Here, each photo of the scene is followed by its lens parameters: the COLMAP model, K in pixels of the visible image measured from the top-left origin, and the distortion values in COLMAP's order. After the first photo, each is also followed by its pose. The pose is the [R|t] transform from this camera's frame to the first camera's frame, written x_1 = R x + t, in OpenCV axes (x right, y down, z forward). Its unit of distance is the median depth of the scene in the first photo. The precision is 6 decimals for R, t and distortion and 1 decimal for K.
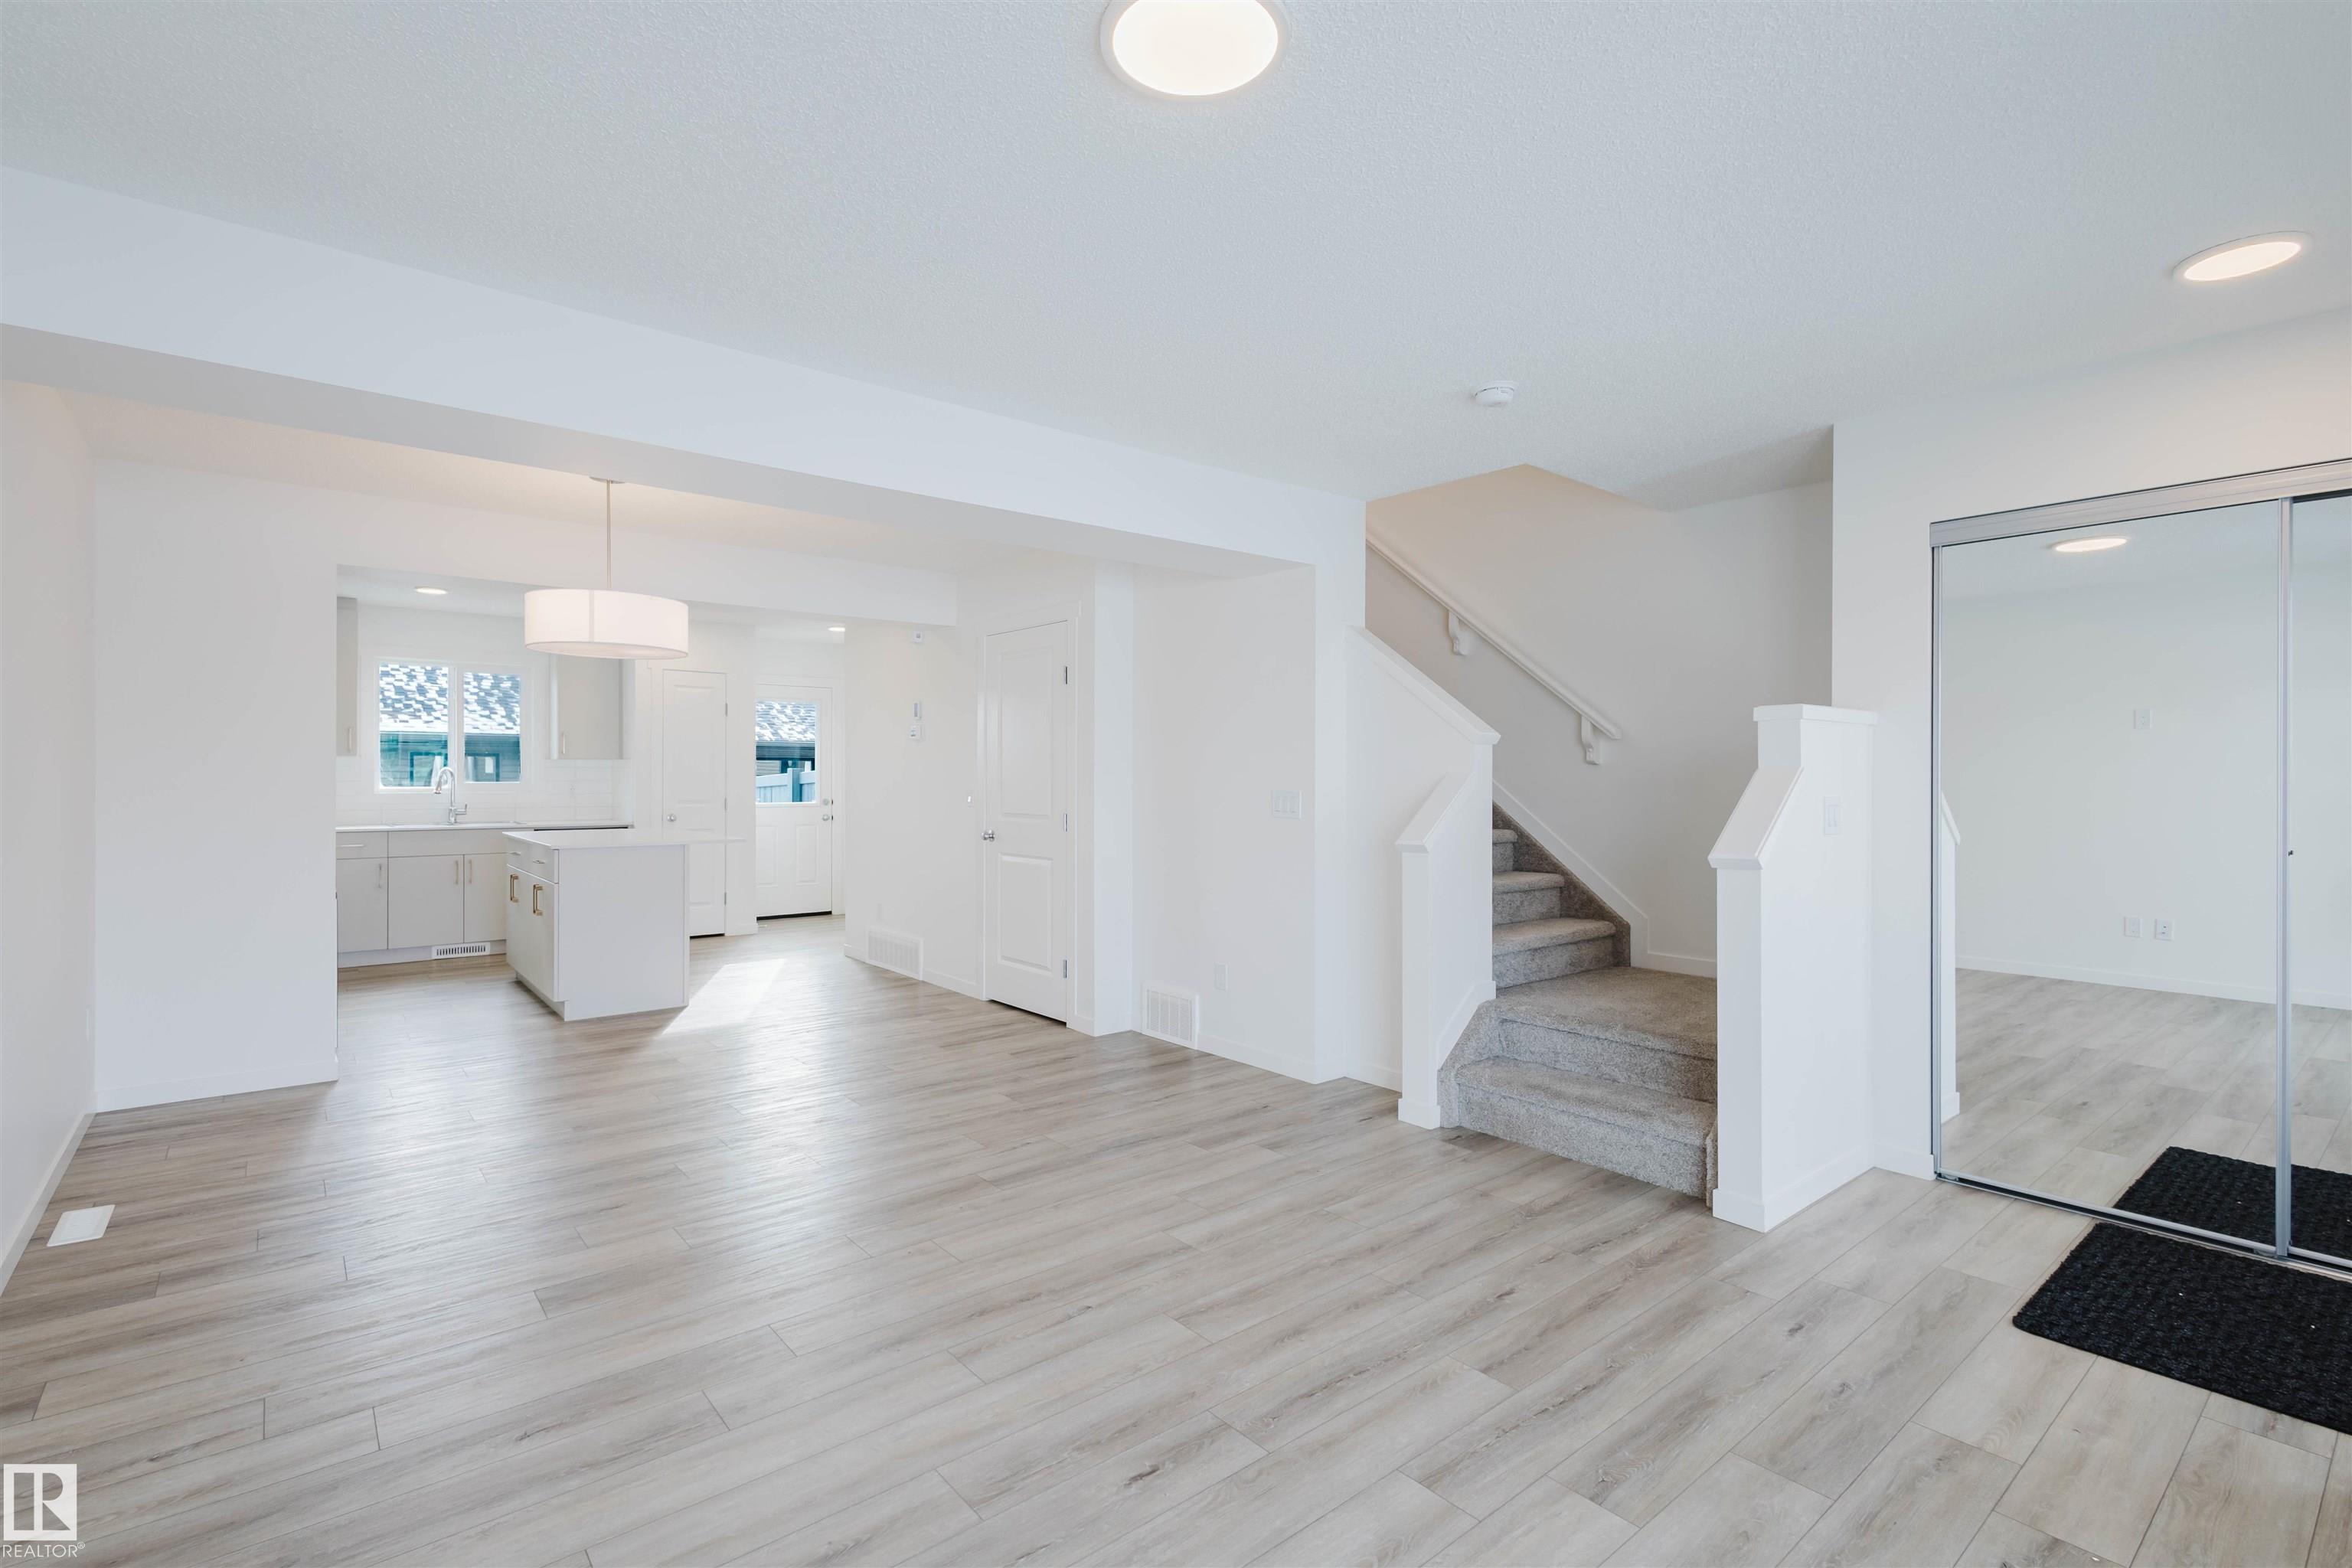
lens RADIAL K [[1078.5, 0, 1169.4], [0, 1078.5, 778.1], [0, 0, 1]] dist [0.014816, -0.003625]
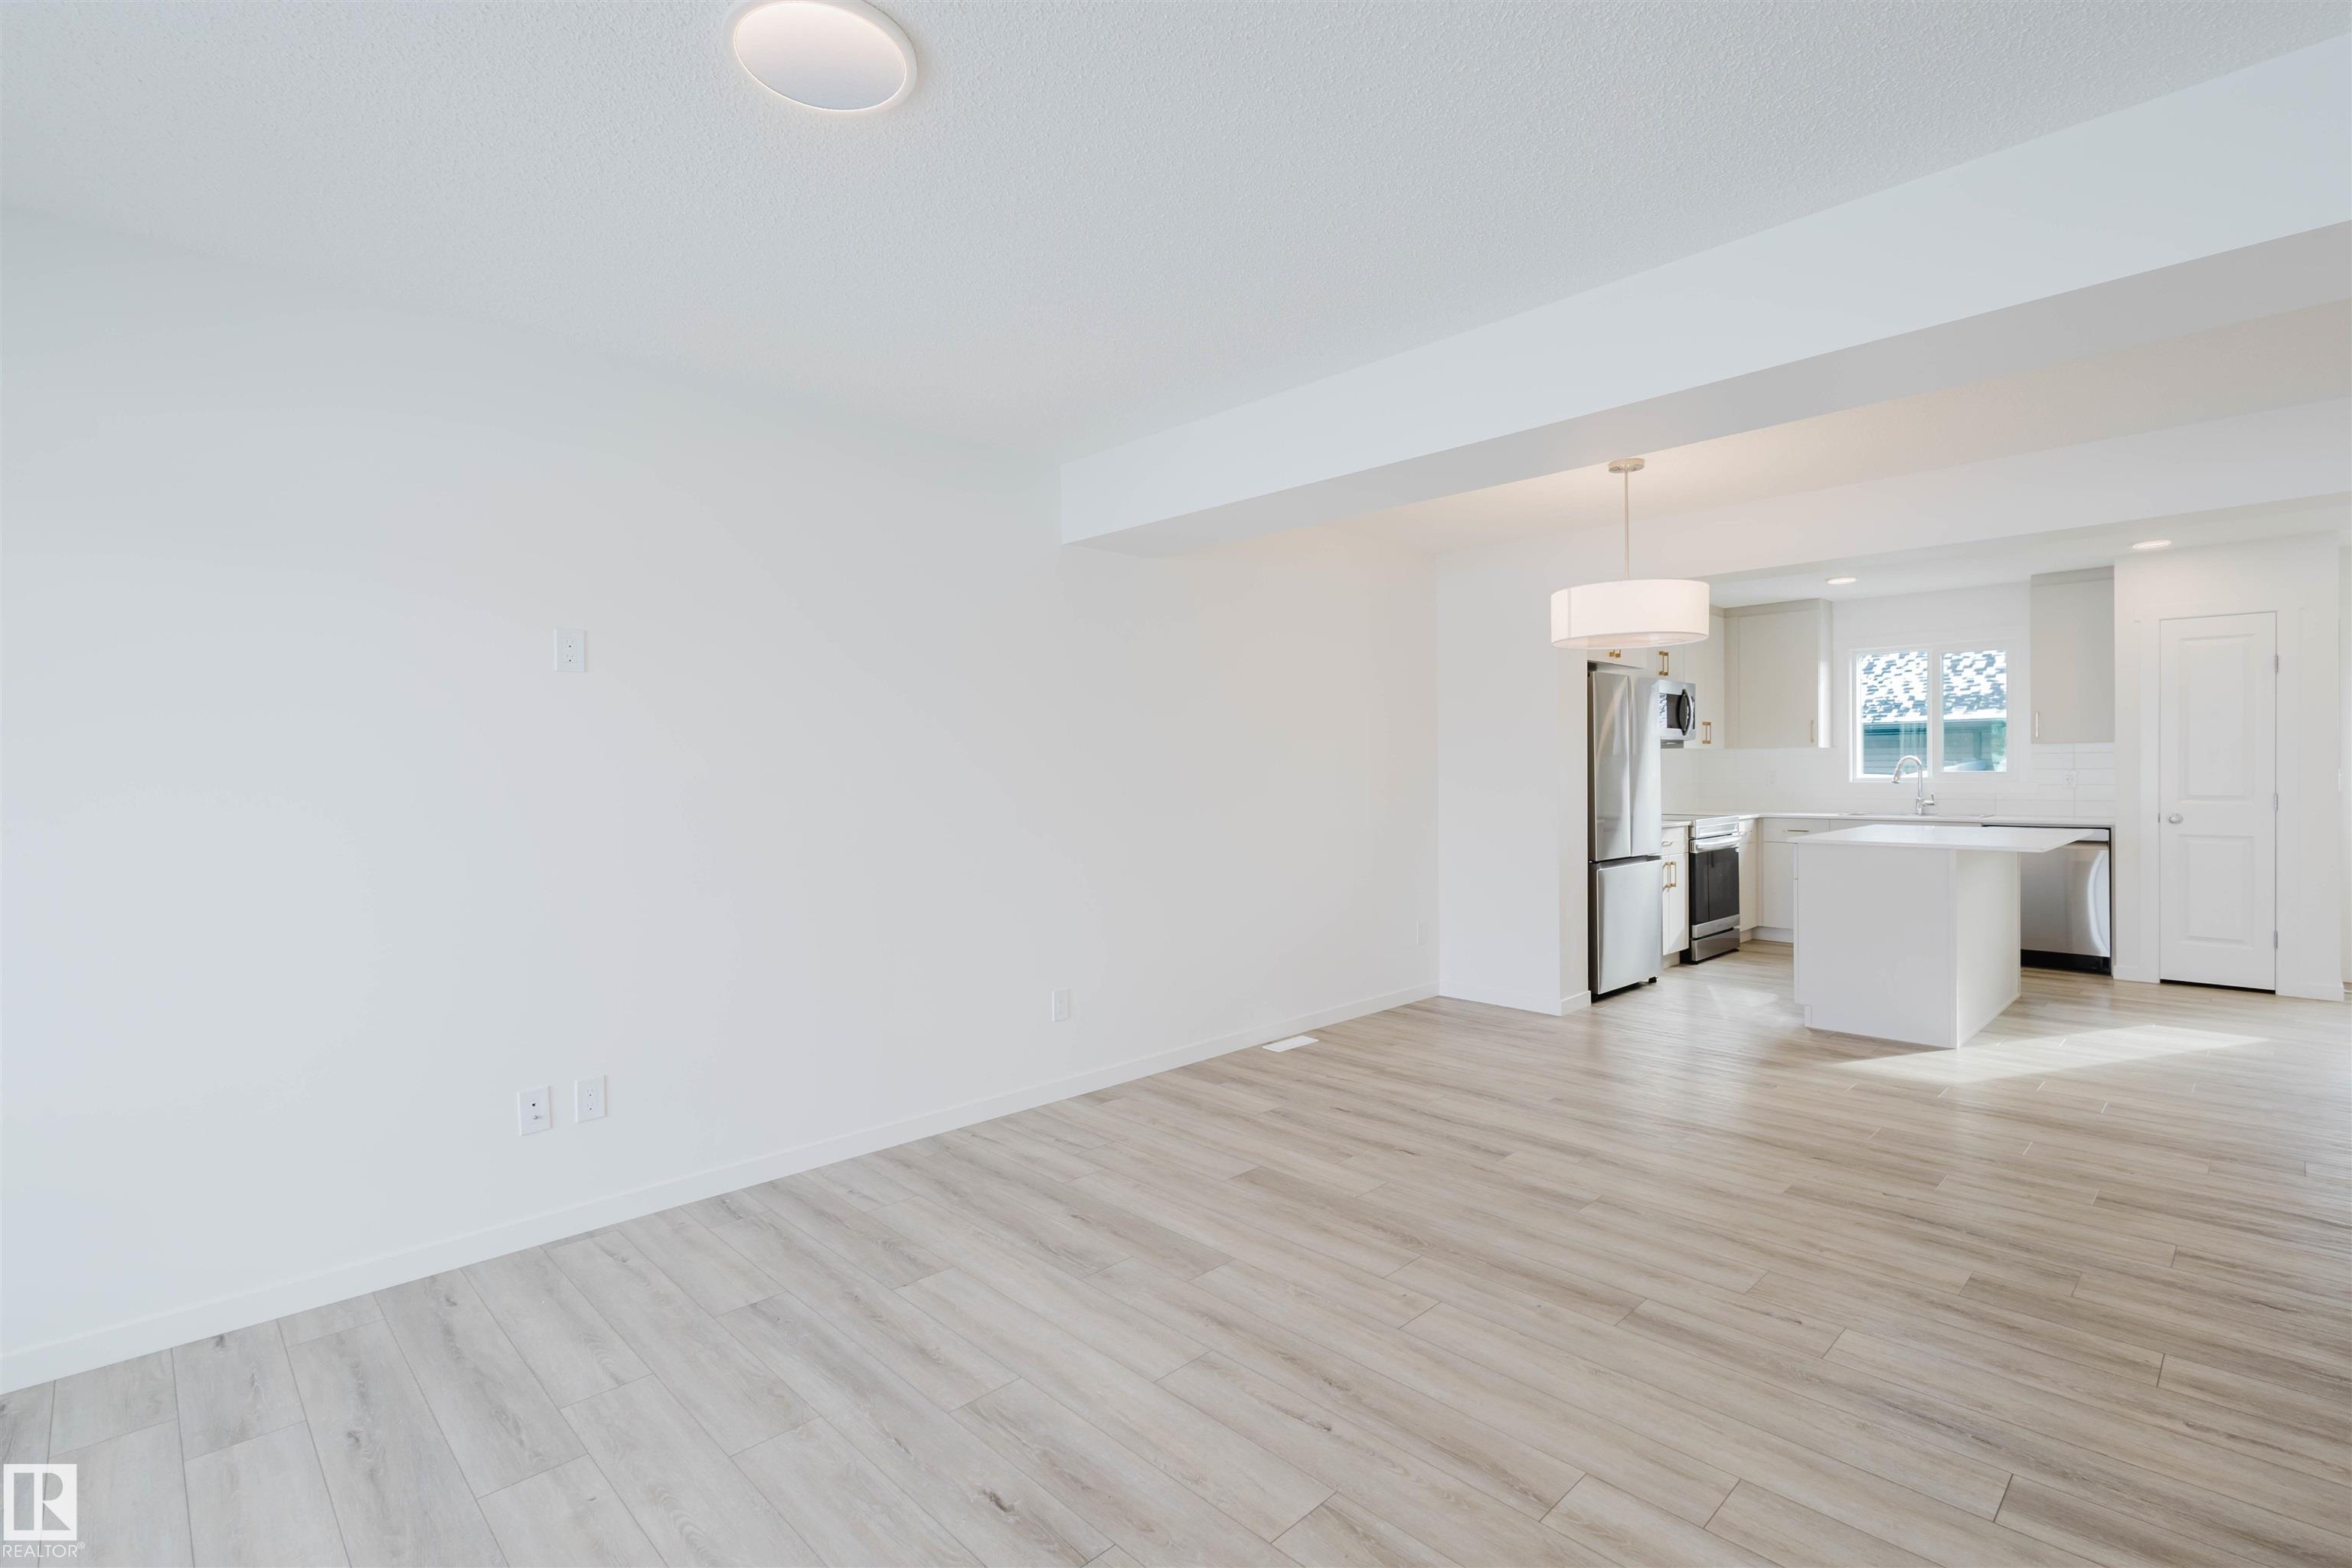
lens RADIAL K [[1078.5, 0, 1182.0], [0, 1078.5, 785.7], [0, 0, 1]] dist [0.014816, -0.003625]
pose [[0.086310, 0.011400, -0.996203, 0.347061], [0.007665, 0.999897, 0.012106, -0.000047], [0.996239, -0.008681, 0.086214, 0.401520]]
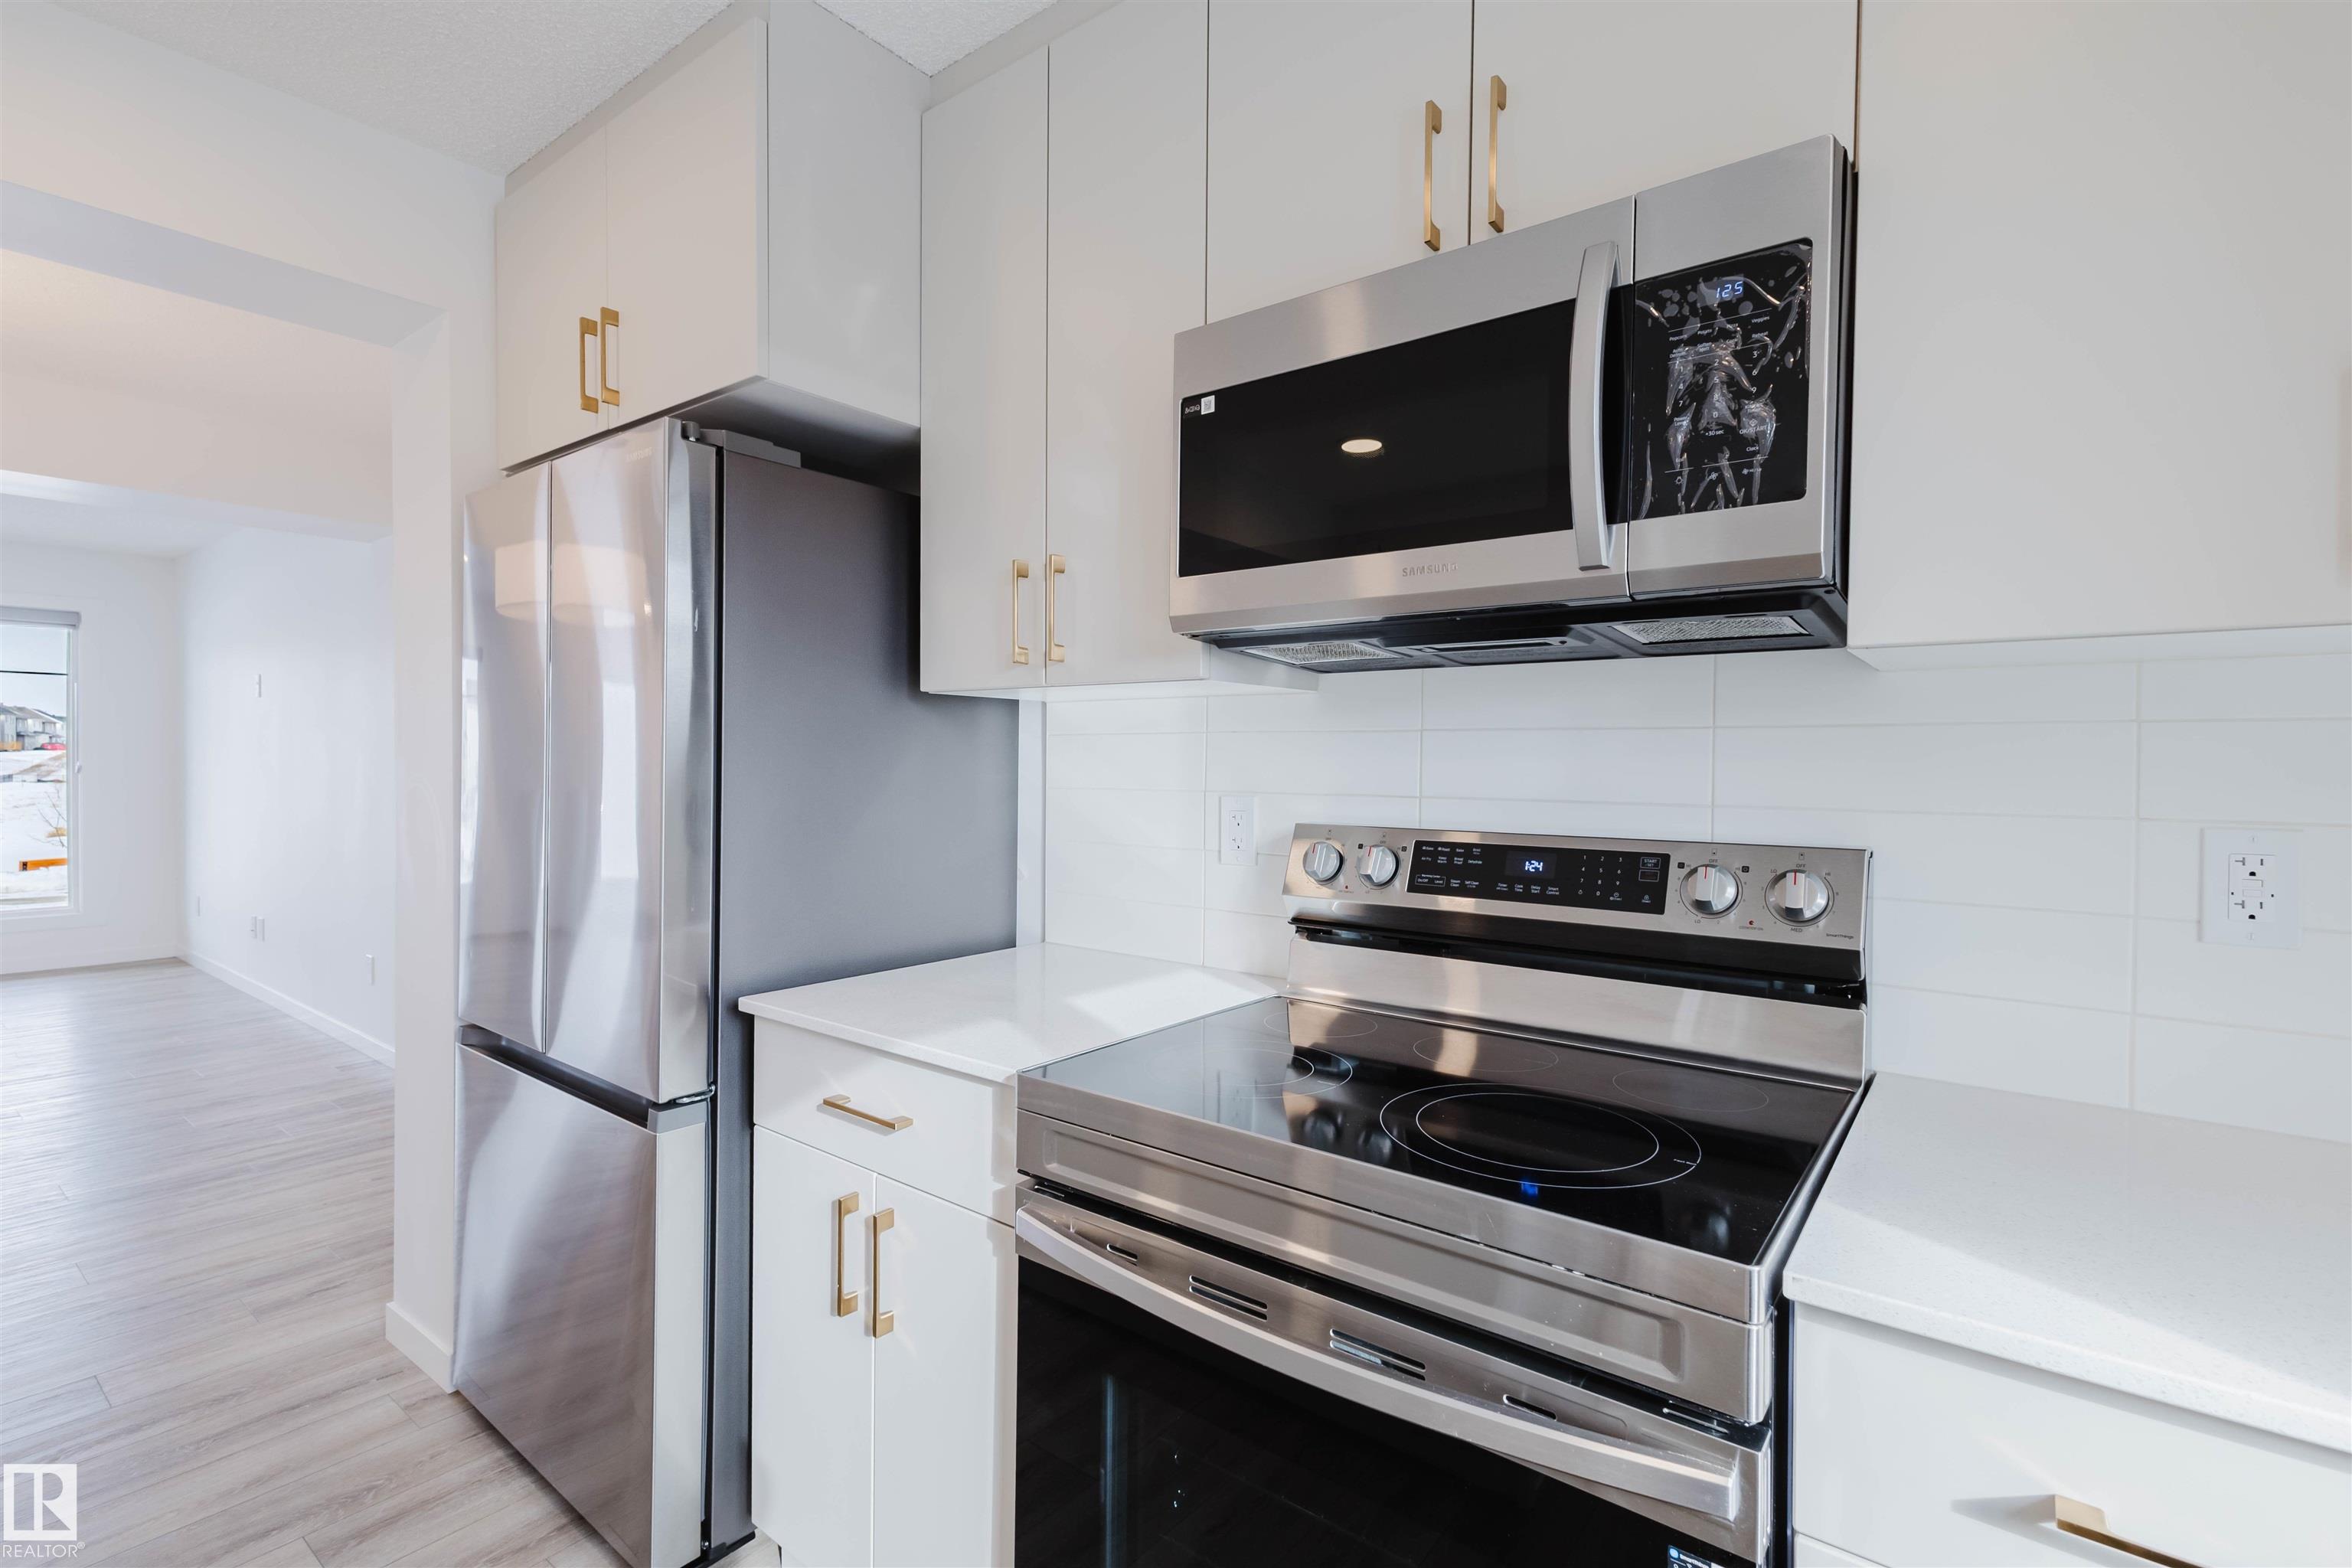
lens RADIAL K [[1078.5, 0, 1167.3], [0, 1078.5, 782.5], [0, 0, 1]] dist [0.014816, -0.003625]
pose [[-0.975340, -0.001945, -0.220698, -0.864173], [-0.007273, 0.999701, 0.023329, -0.006806], [0.220586, 0.024359, -0.975063, 1.354050]]
